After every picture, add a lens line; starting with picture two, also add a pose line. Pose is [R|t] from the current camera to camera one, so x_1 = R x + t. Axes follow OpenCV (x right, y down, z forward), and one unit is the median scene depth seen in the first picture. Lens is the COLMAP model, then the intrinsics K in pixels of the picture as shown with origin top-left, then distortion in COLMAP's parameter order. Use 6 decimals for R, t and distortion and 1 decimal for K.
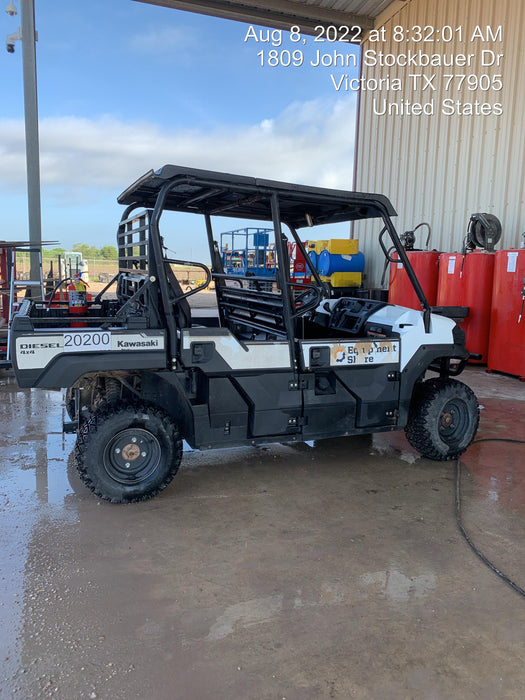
lens RADIAL K [[537.4, 0, 261.5], [0, 537.4, 336.2], [0, 0, 1]] dist [0.070209, -0.084509]
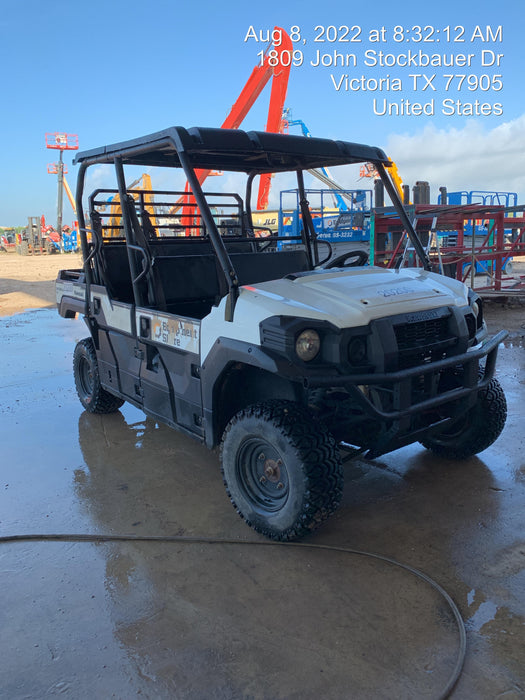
lens RADIAL K [[537.4, 0, 261.5], [0, 537.4, 336.2], [0, 0, 1]] dist [0.070209, -0.084509]
pose [[0.289193, 0.149188, -0.945574, 0.985268], [-0.096744, 0.987279, 0.126180, -0.077831], [0.952370, 0.054988, 0.299947, 0.877888]]
